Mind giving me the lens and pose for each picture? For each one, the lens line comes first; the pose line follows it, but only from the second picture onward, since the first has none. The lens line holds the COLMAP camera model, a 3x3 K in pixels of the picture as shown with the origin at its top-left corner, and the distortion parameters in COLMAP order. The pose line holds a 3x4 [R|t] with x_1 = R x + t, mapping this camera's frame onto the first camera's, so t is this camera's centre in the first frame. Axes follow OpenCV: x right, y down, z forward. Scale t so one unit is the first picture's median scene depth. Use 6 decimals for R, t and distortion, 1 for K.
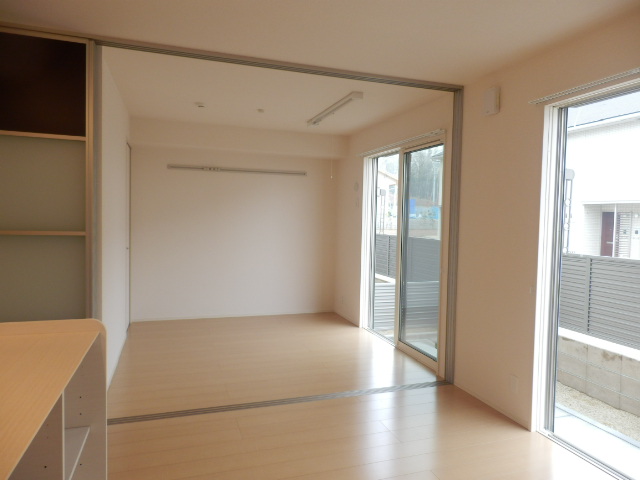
lens RADIAL K [[442.7, 0, 320.0], [0, 442.7, 240.0], [0, 0, 1]] dist [0.032146, 0.001745]
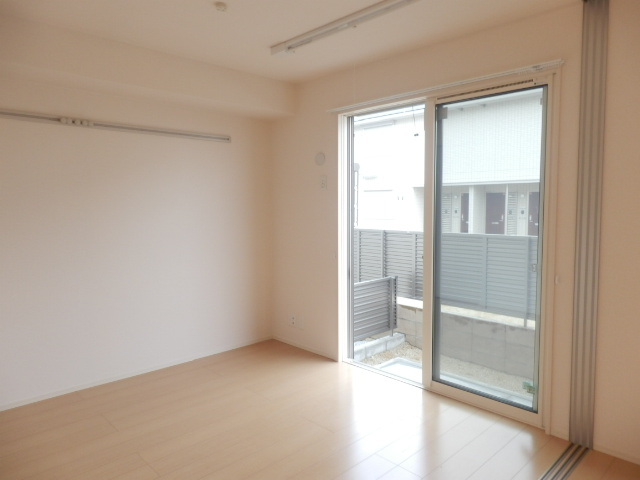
lens RADIAL K [[407.8, 0, 321.3], [0, 407.8, 226.1], [0, 0, 1]] dist [-0.046763, -0.000421]
pose [[0.897675, -0.048487, 0.437982, -0.194755], [0.045360, 0.998816, 0.017605, -0.024383], [-0.438317, 0.004063, 0.898811, 0.417031]]
